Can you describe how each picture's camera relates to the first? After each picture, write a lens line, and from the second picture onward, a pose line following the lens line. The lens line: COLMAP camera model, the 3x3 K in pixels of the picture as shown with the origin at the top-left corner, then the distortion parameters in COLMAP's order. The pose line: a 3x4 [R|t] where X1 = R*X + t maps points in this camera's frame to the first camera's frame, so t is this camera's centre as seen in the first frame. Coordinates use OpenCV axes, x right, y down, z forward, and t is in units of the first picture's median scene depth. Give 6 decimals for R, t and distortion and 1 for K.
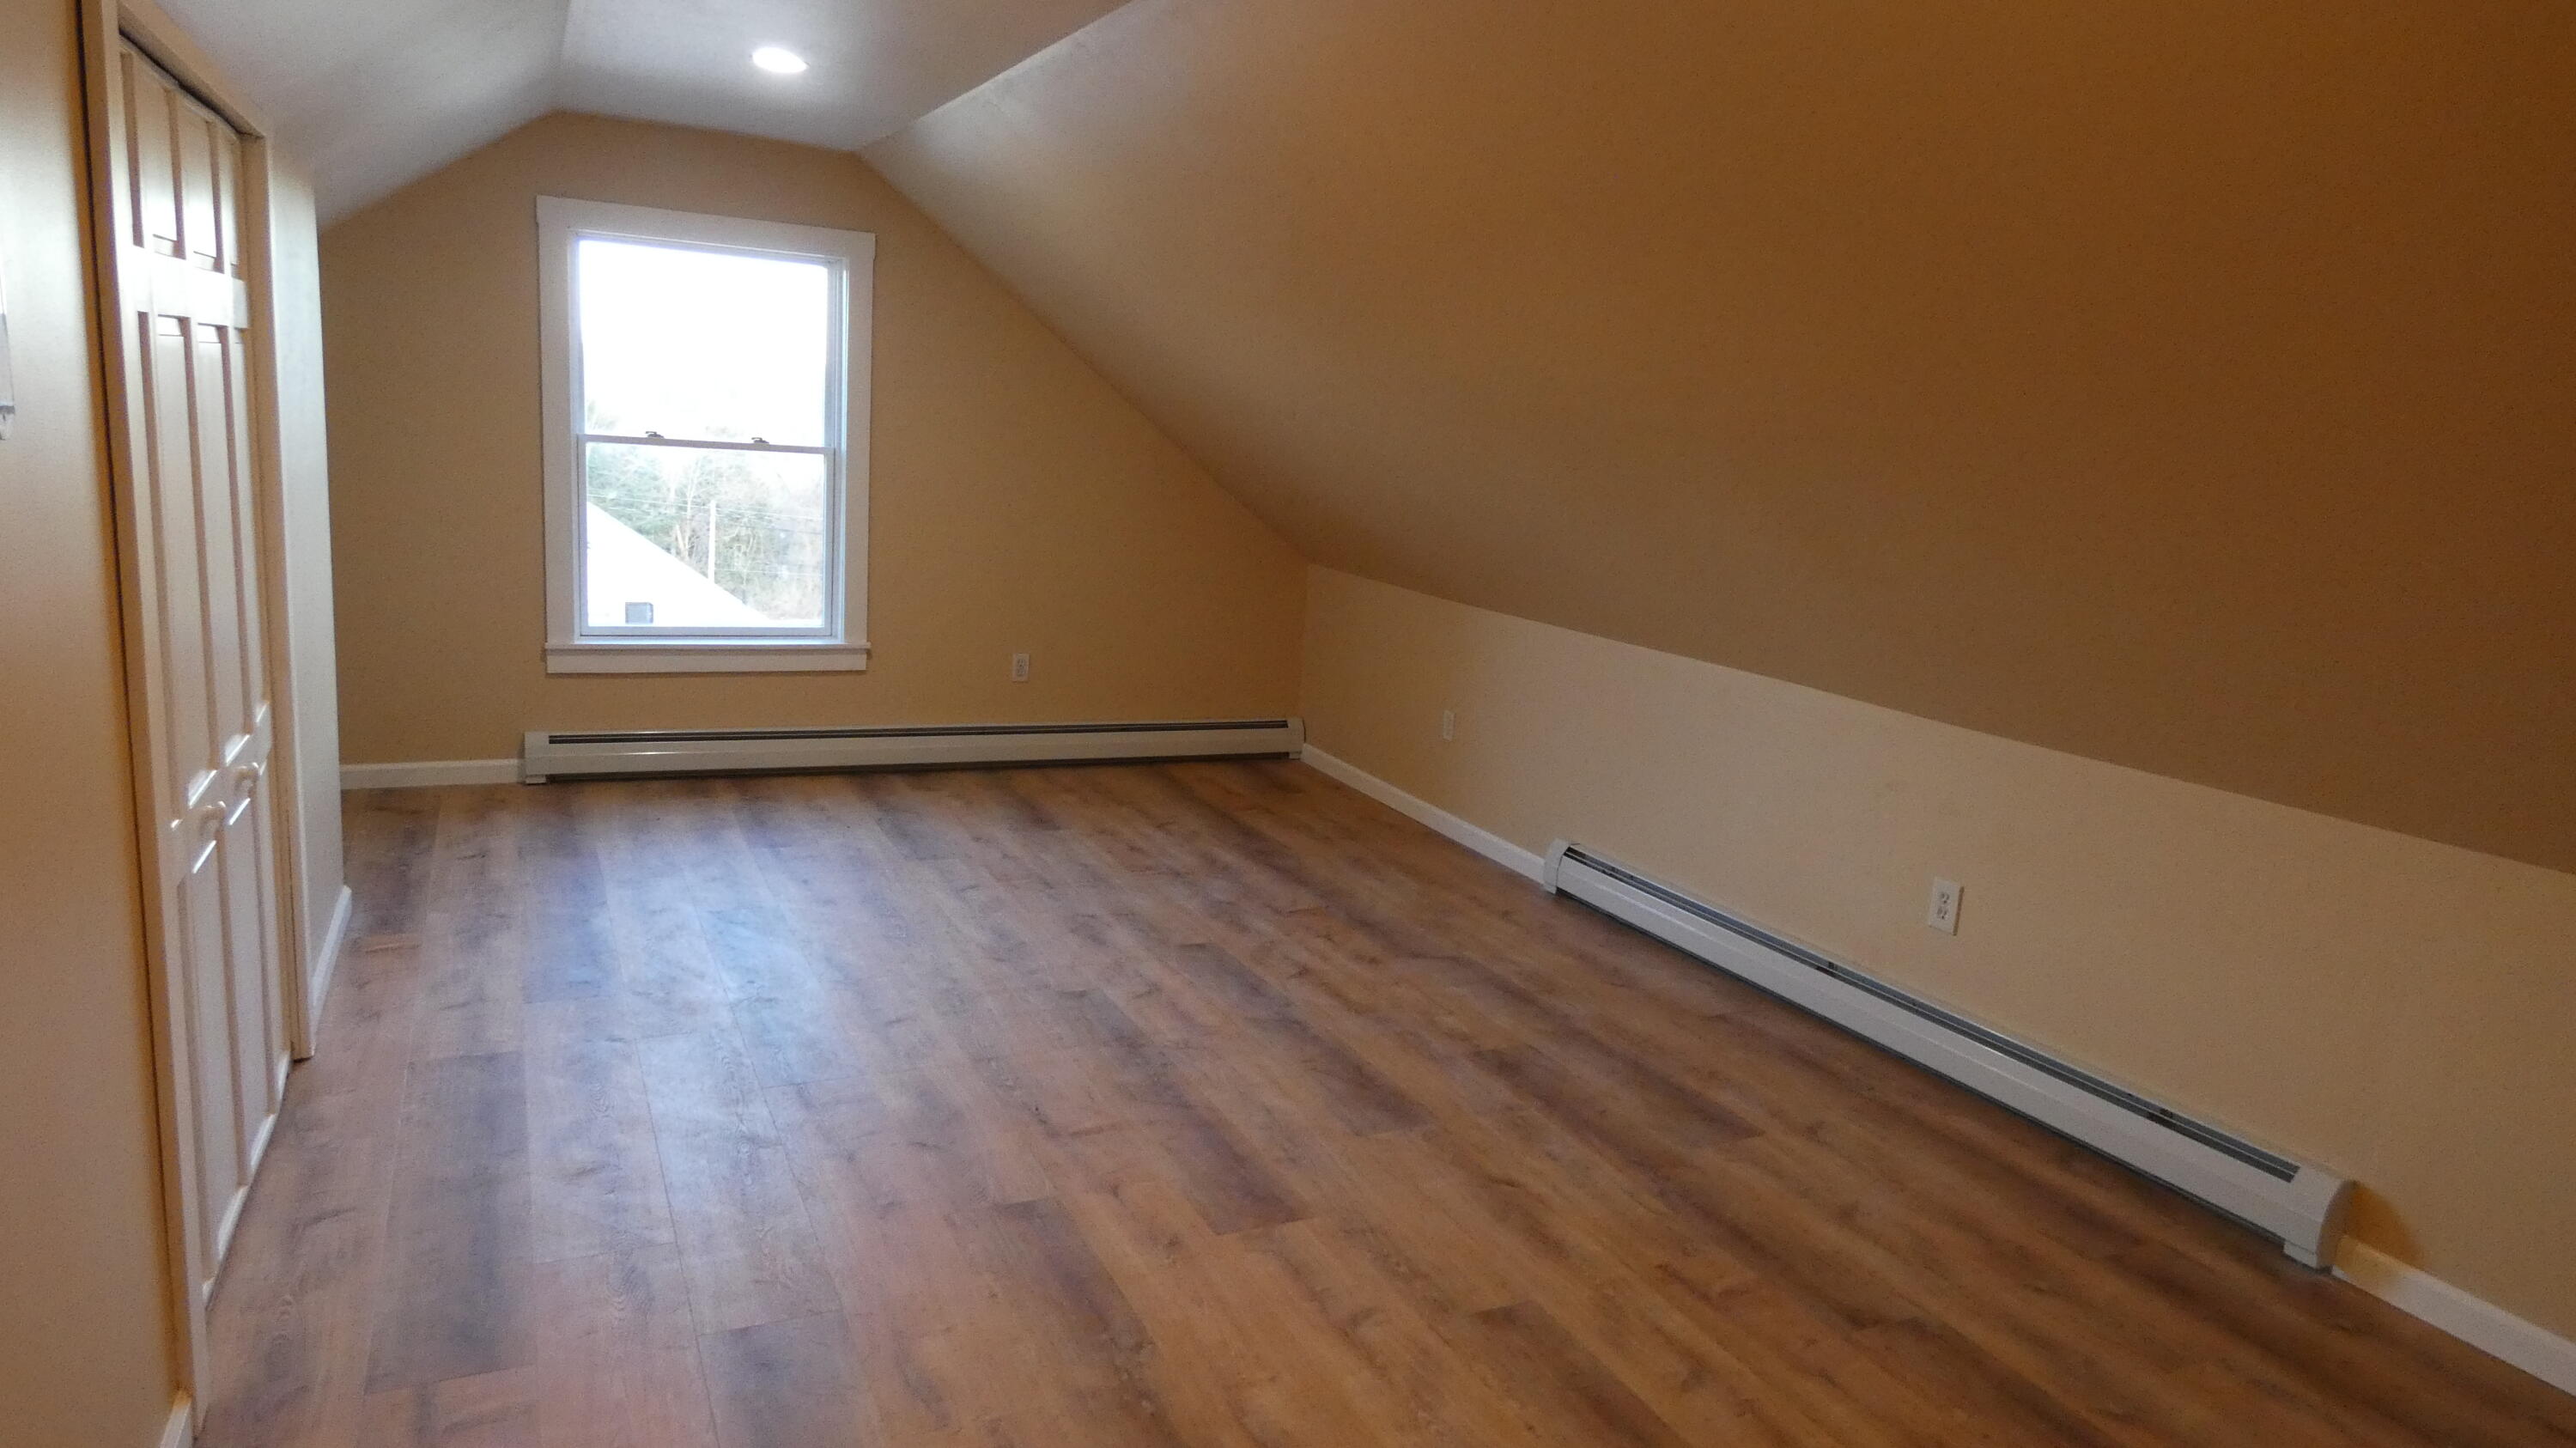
lens RADIAL K [[1527.0, 0, 1288.0], [0, 1527.0, 724.0], [0, 0, 1]] dist [-0.006606, 0.001088]
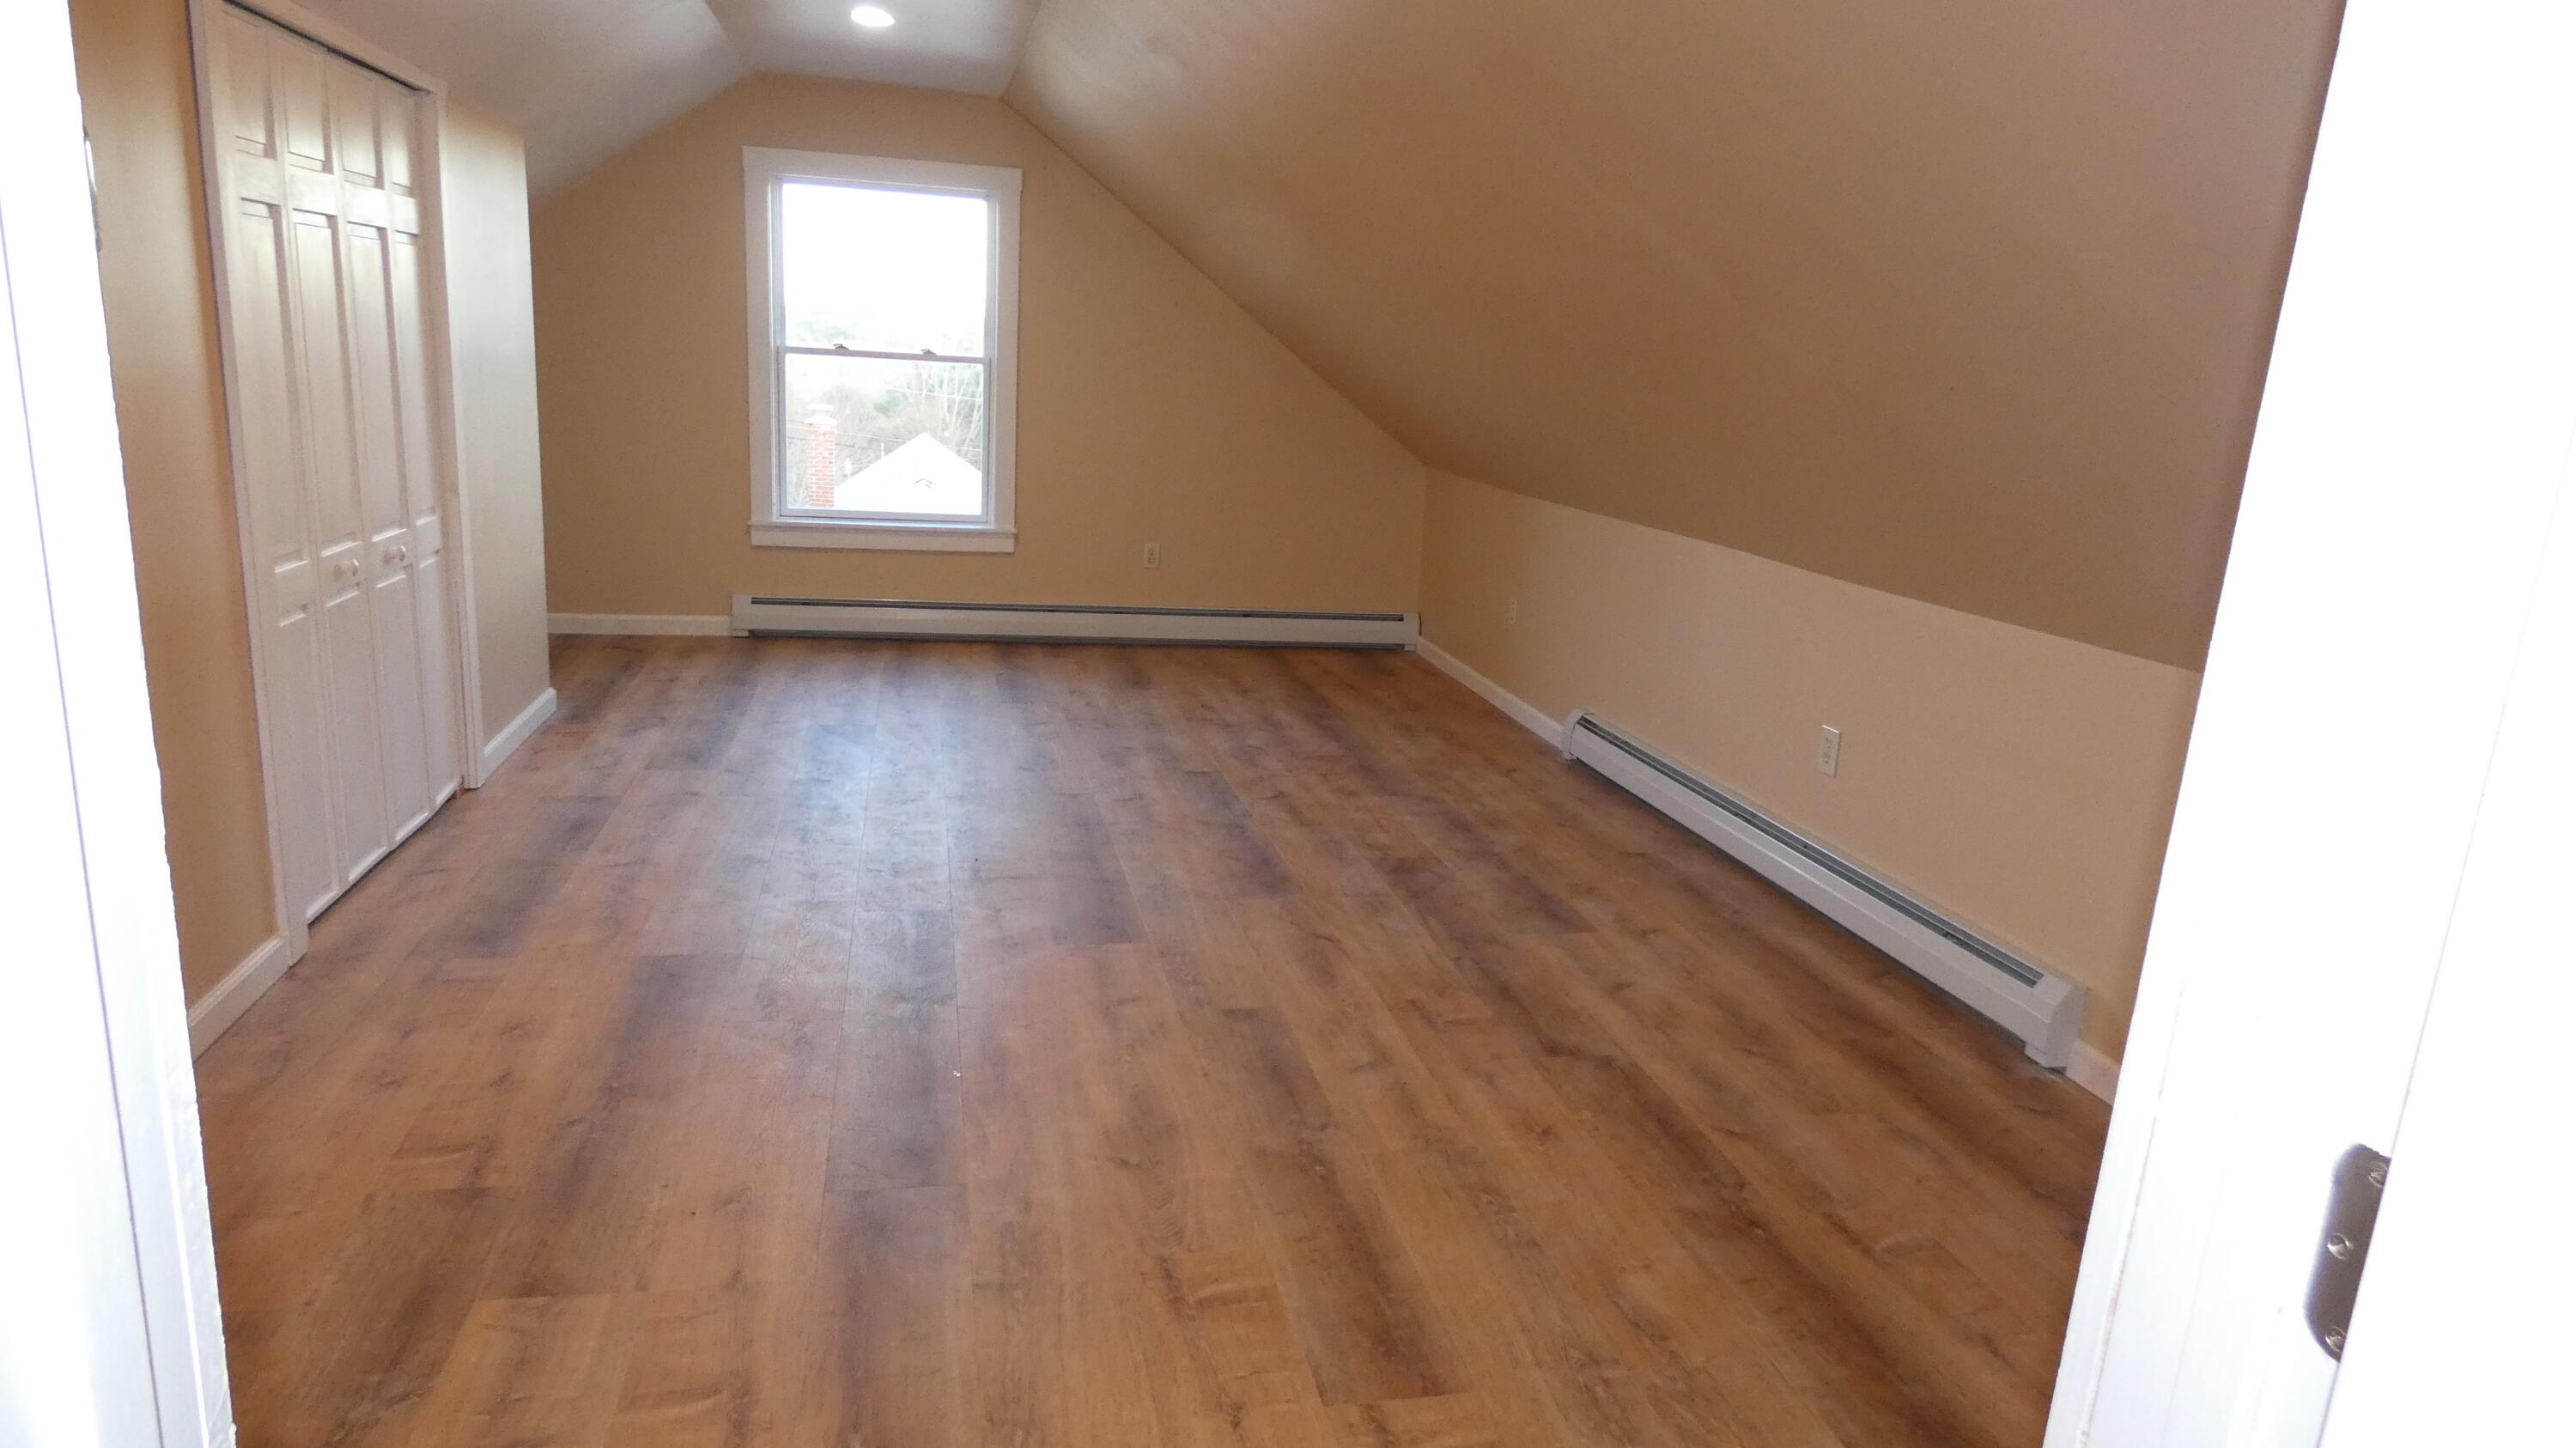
lens RADIAL K [[1527.0, 0, 1288.0], [0, 1527.0, 724.0], [0, 0, 1]] dist [-0.006606, 0.001088]
pose [[0.971961, 0.042755, -0.231222, 0.265609], [-0.037209, 0.998907, 0.028295, 0.072547], [0.232179, -0.018898, 0.972489, -0.102519]]
